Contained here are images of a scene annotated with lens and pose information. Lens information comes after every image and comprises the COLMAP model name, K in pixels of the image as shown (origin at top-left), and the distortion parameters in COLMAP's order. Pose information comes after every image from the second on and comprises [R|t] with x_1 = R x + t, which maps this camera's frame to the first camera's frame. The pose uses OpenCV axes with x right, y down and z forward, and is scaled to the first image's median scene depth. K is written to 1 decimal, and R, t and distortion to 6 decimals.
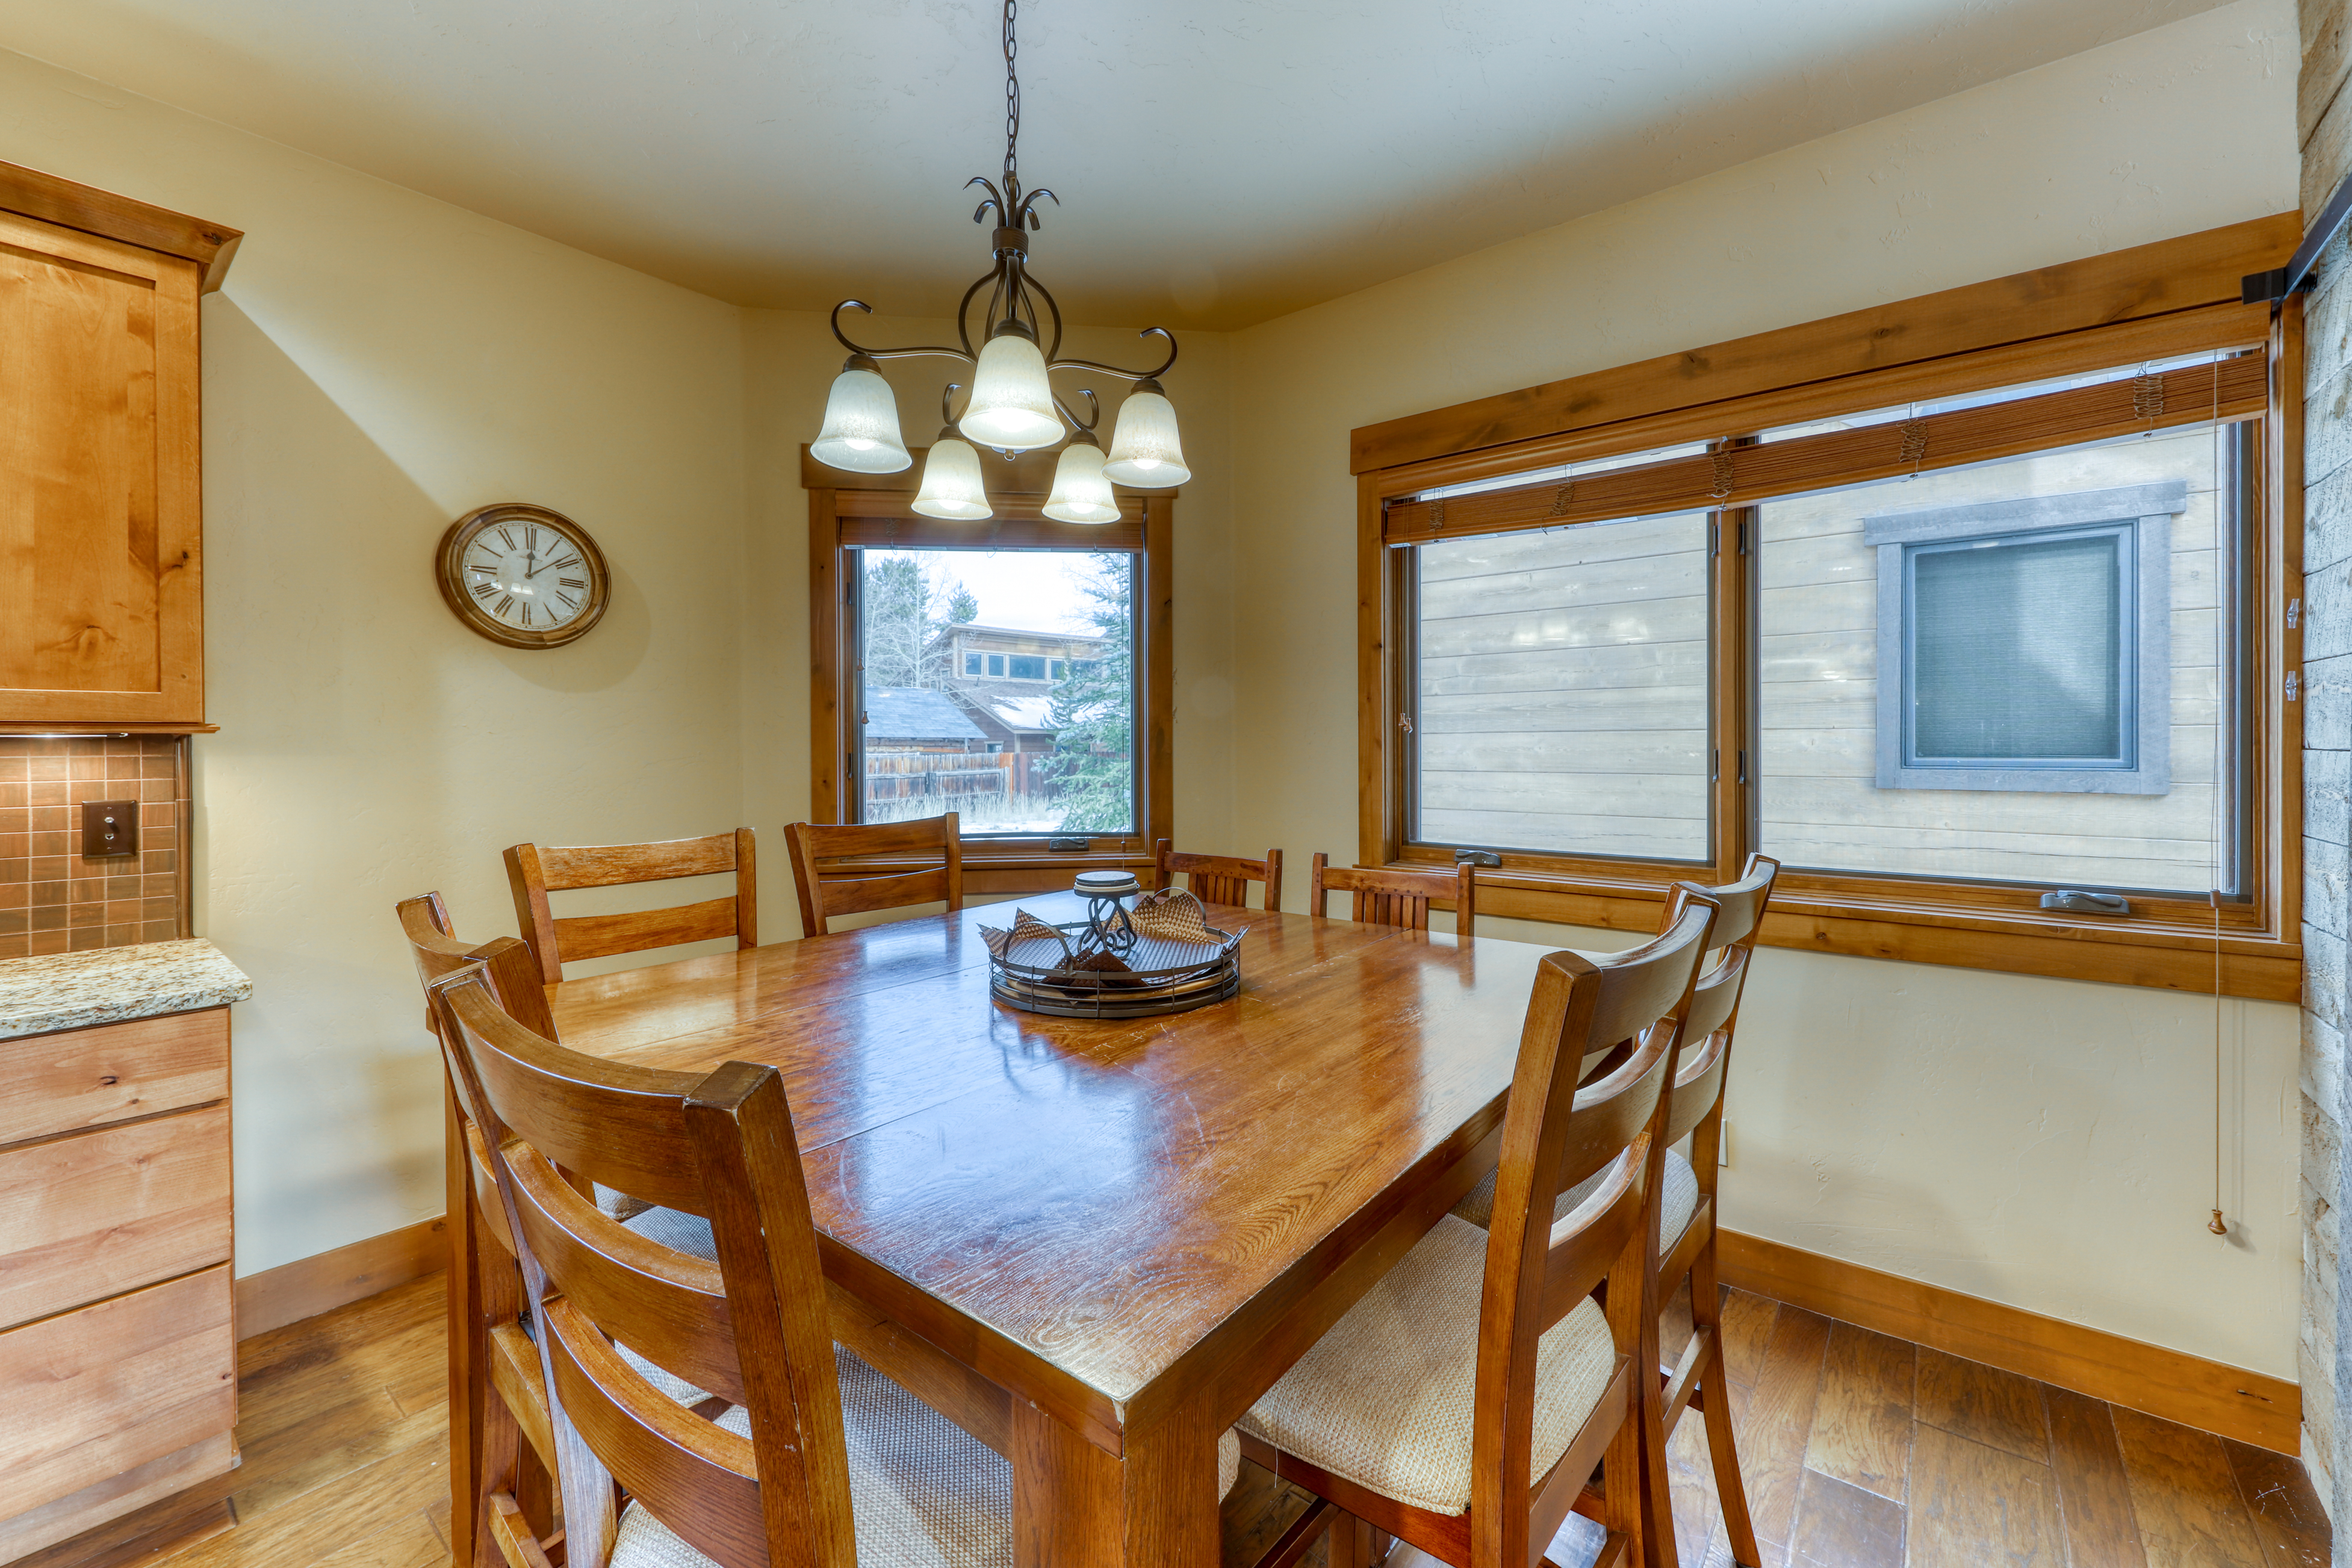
lens RADIAL K [[944.5, 0, 1174.7], [0, 944.5, 749.2], [0, 0, 1]] dist [0.001607, 0.000140]
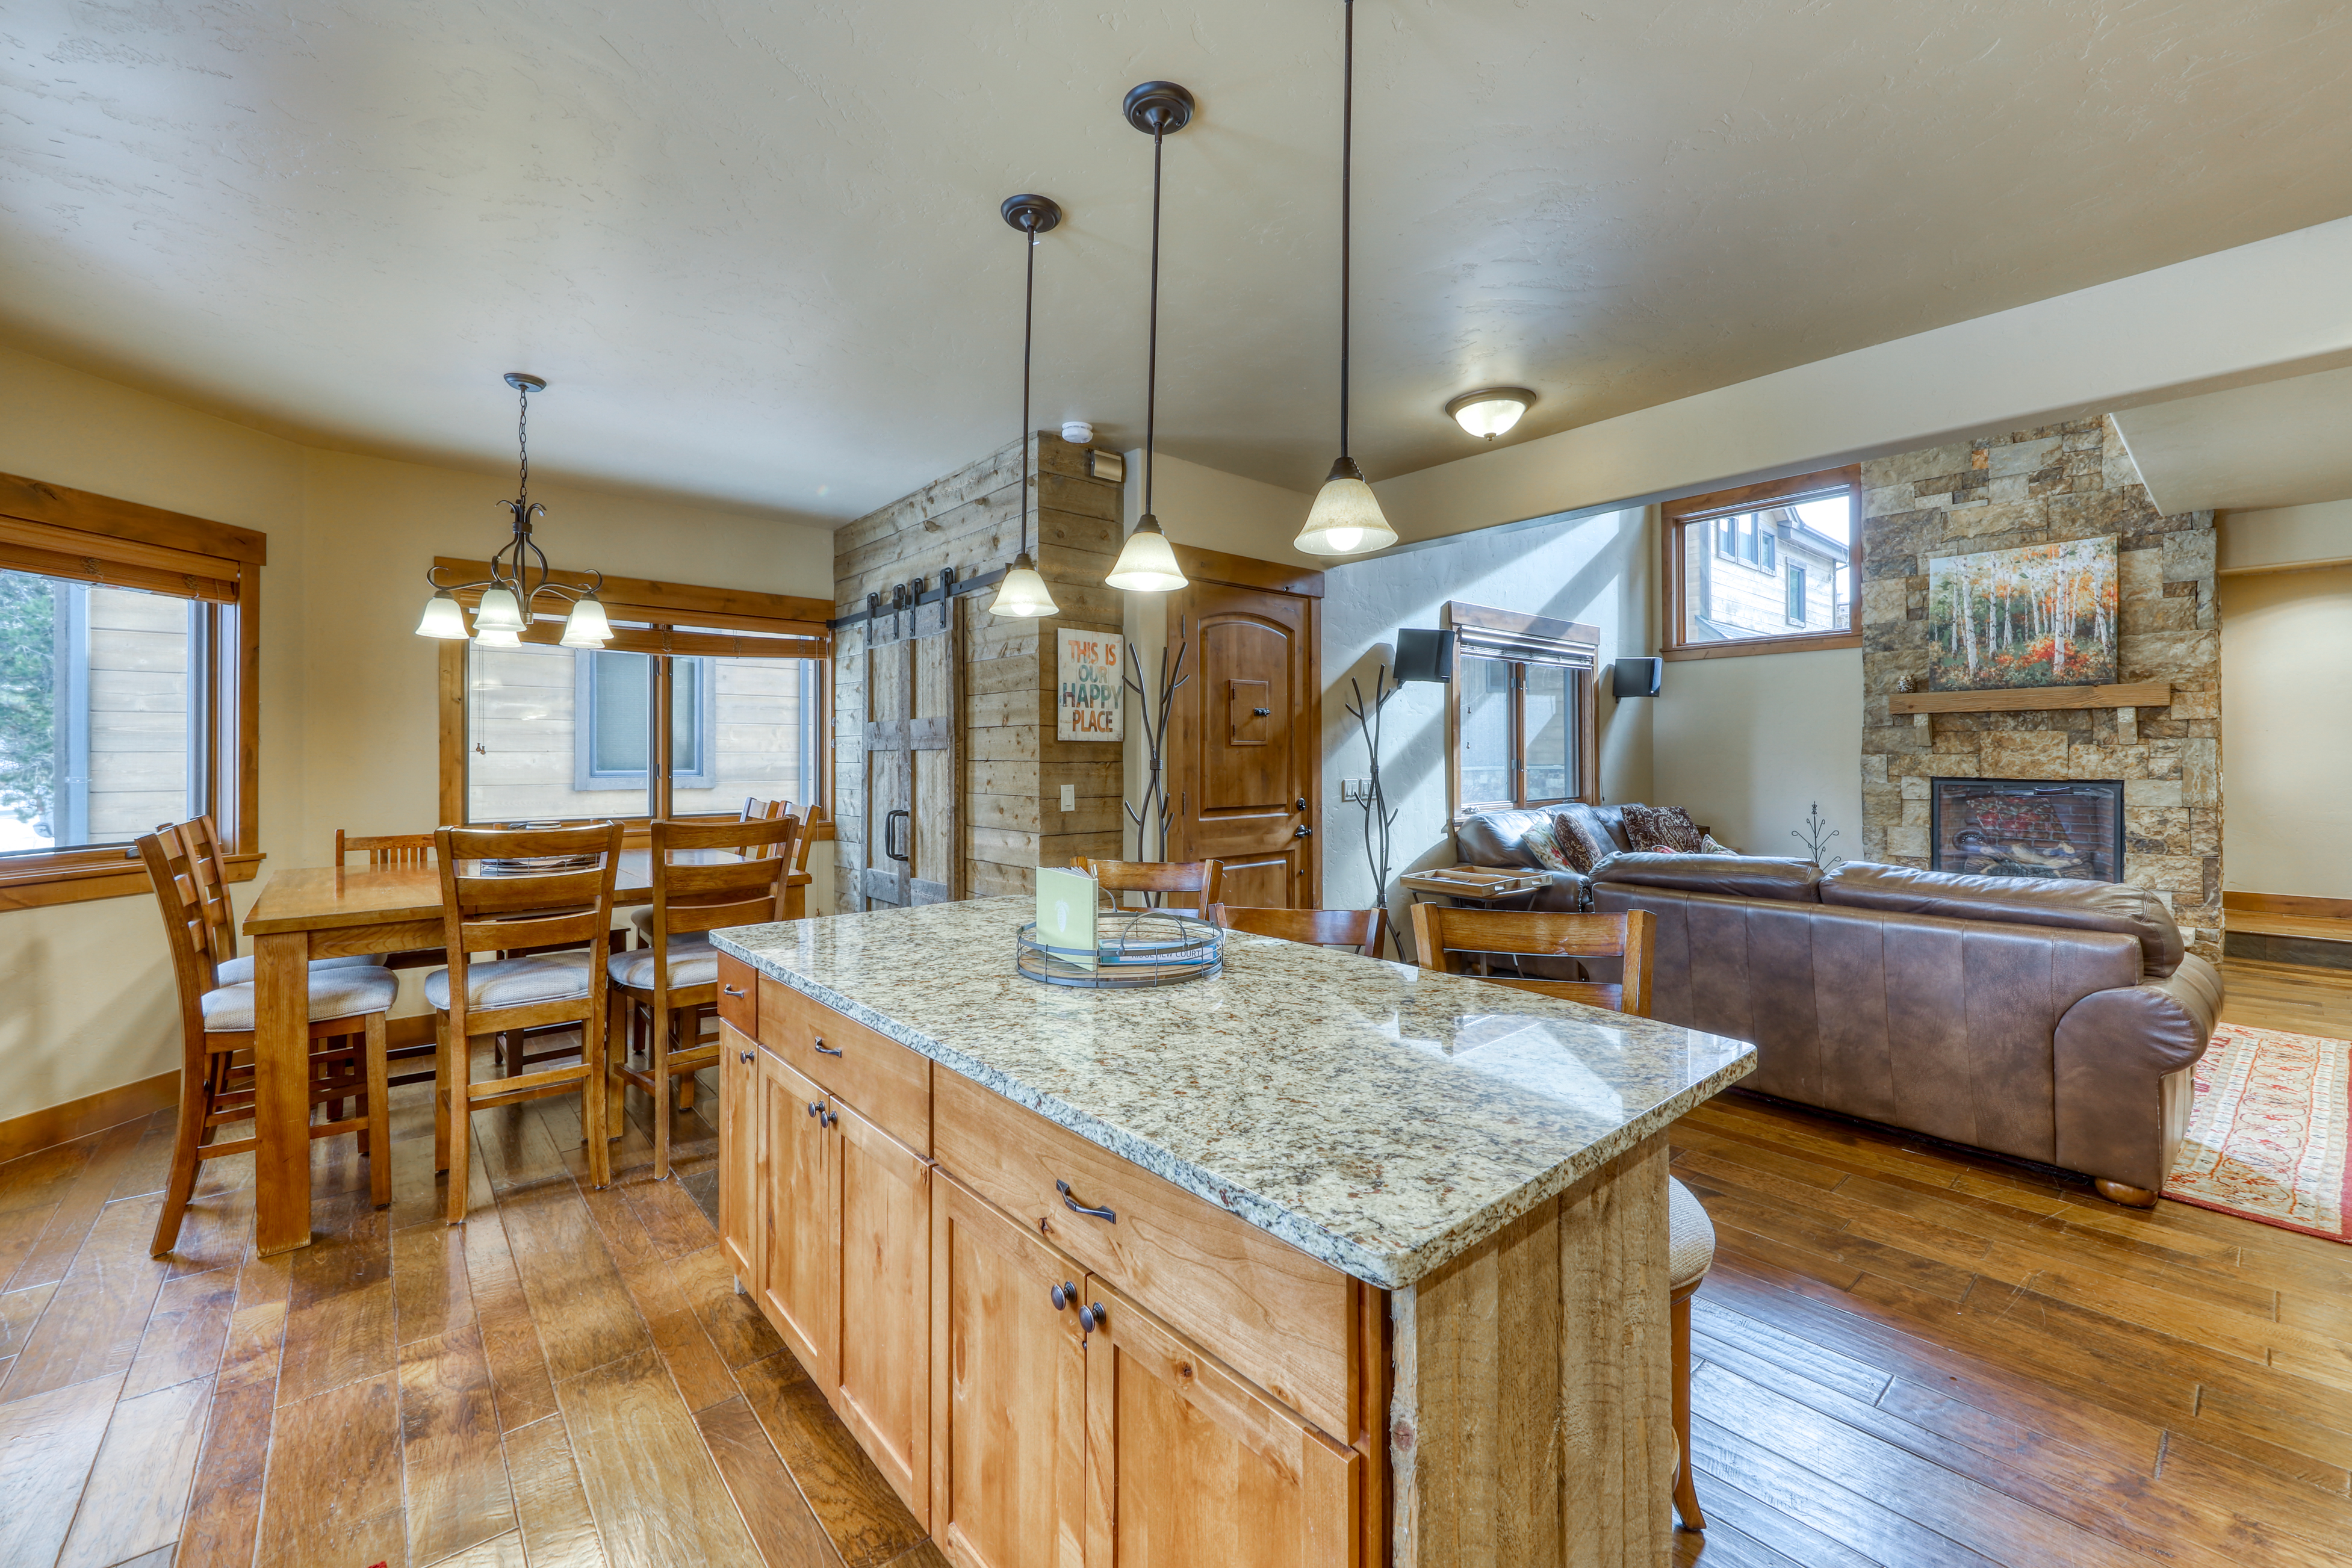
lens RADIAL K [[944.5, 0, 1174.7], [0, 944.5, 749.2], [0, 0, 1]] dist [0.001607, 0.000140]
pose [[0.184583, 0.011972, 0.982744, -1.249185], [0.008313, 0.999871, -0.013742, 0.005387], [-0.982782, 0.010706, 0.184460, -0.528750]]
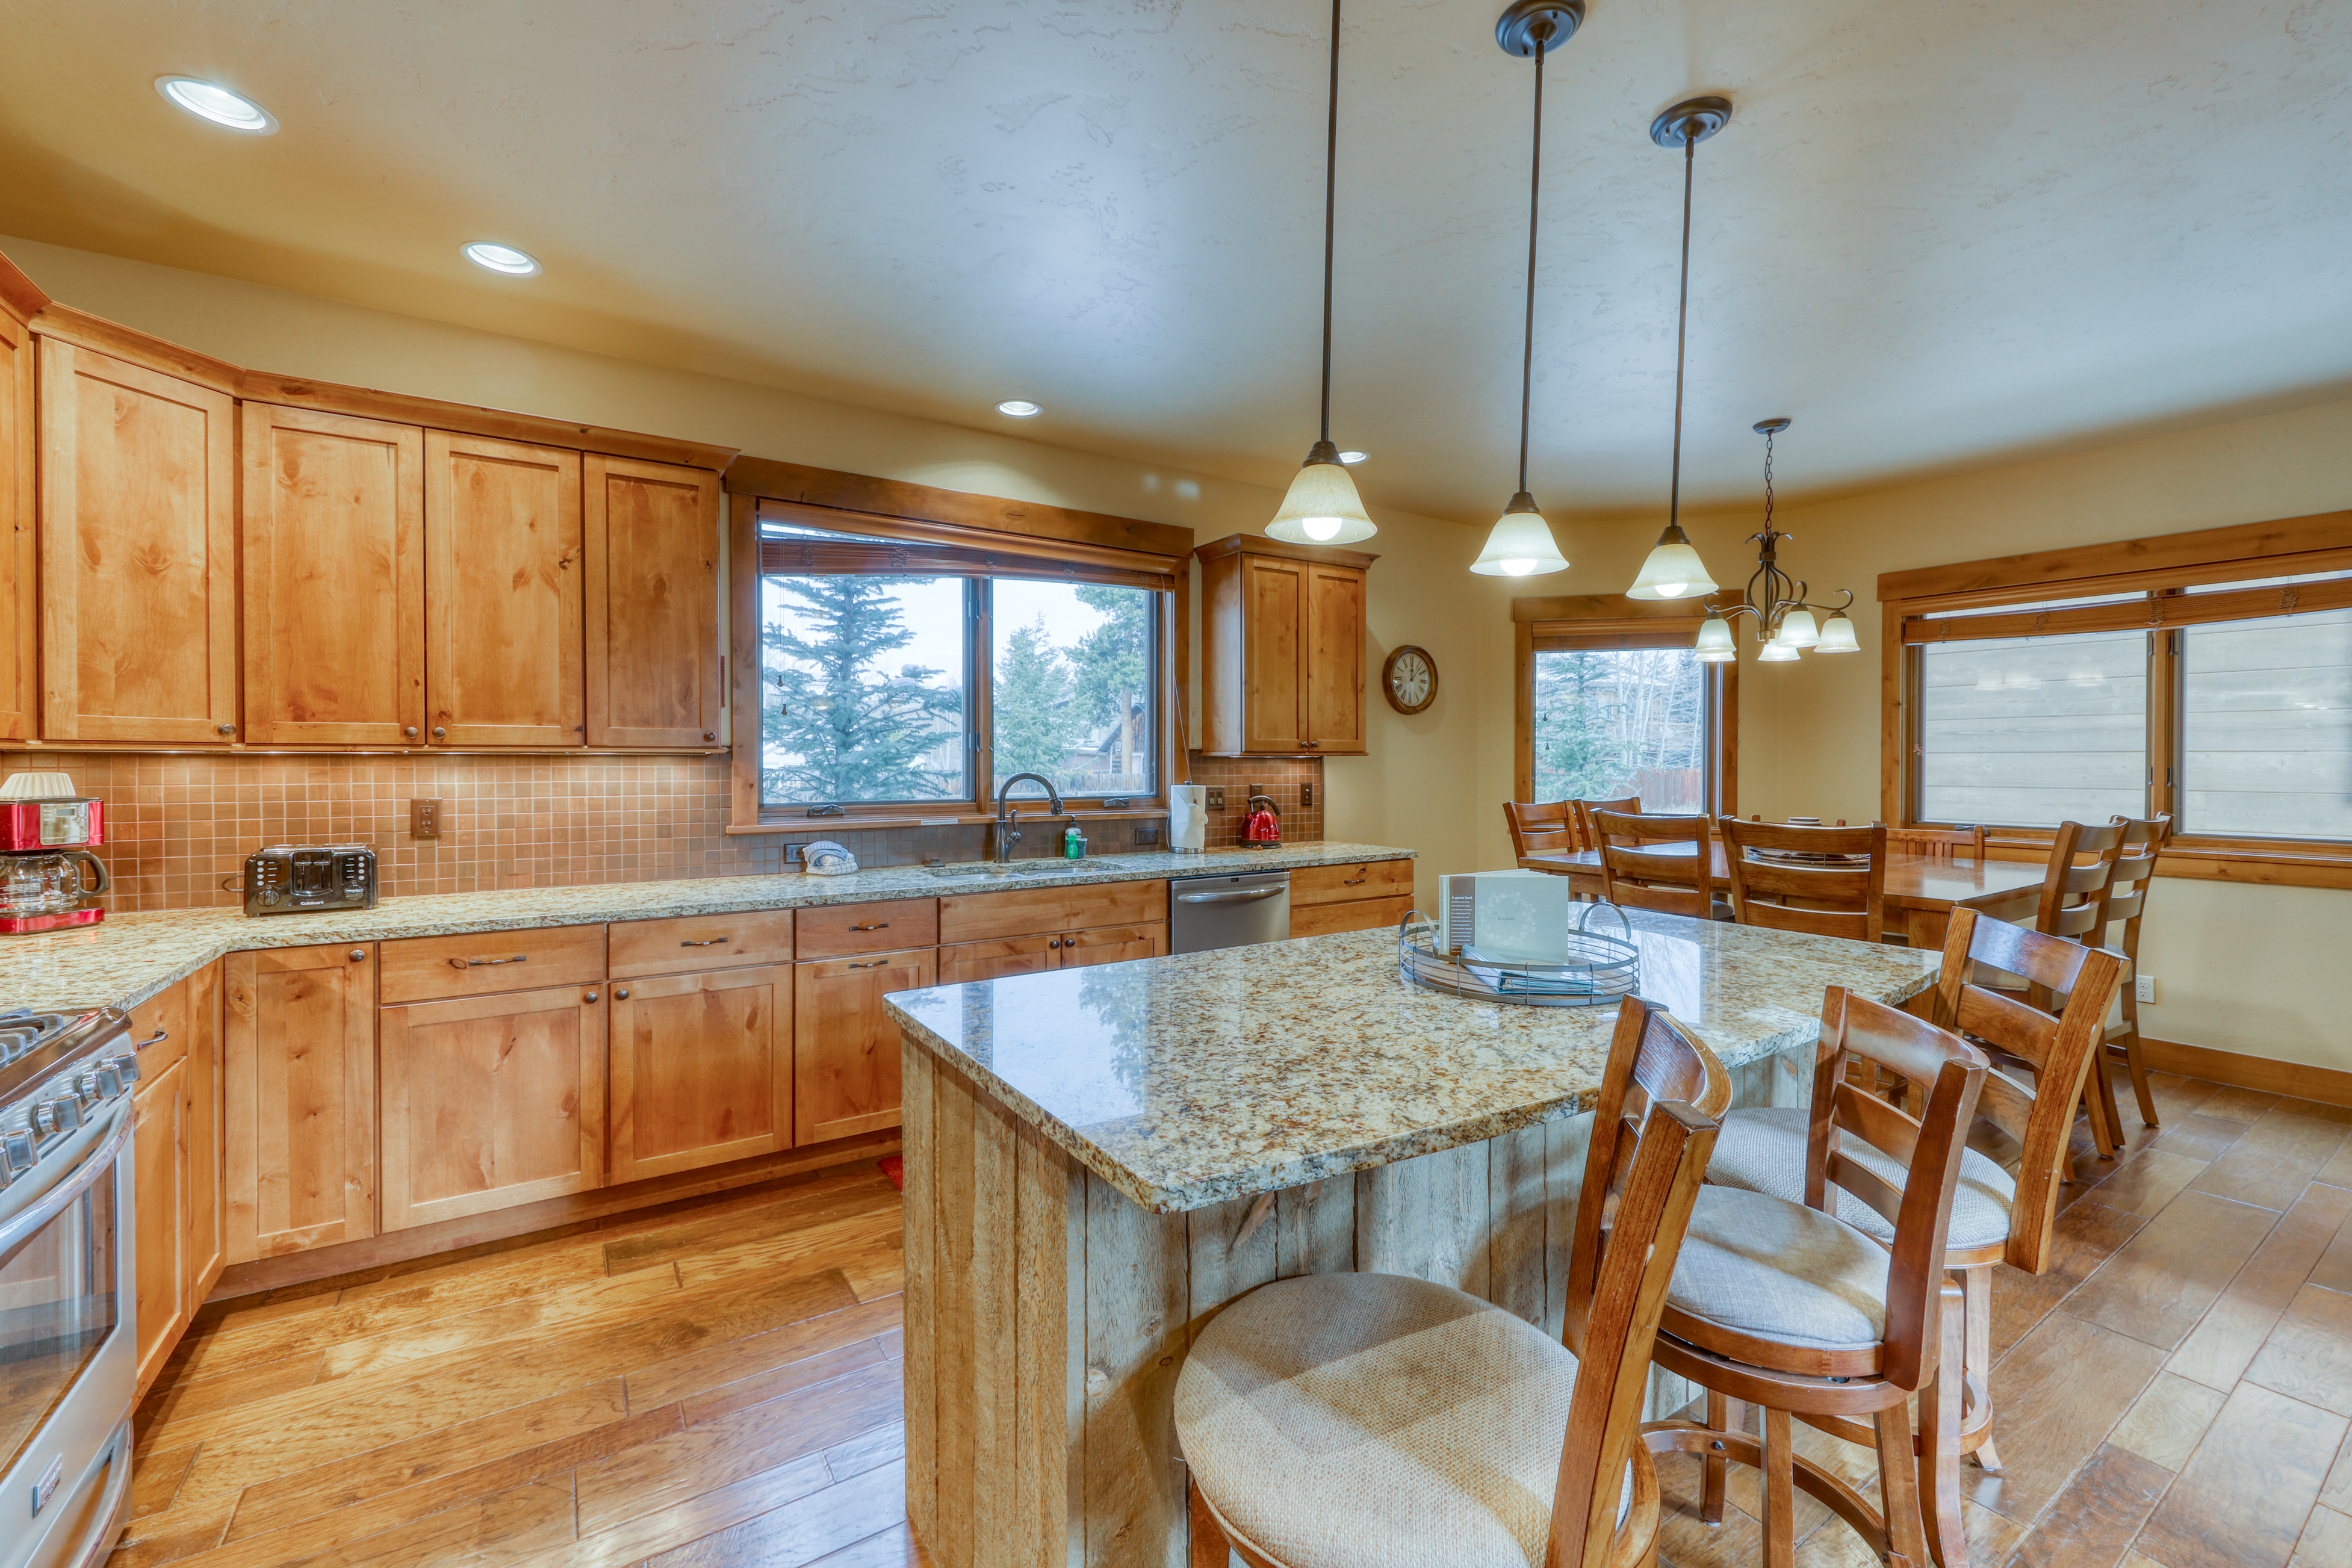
lens RADIAL K [[915.6, 0, 1161.4], [0, 915.6, 764.5], [0, 0, 1]] dist [0.000222, -0.003102]
pose [[0.943437, 0.006997, -0.331478, -0.539851], [-0.006901, 0.999975, 0.001467, 0.004319], [0.331480, 0.000904, 0.943462, -1.085427]]
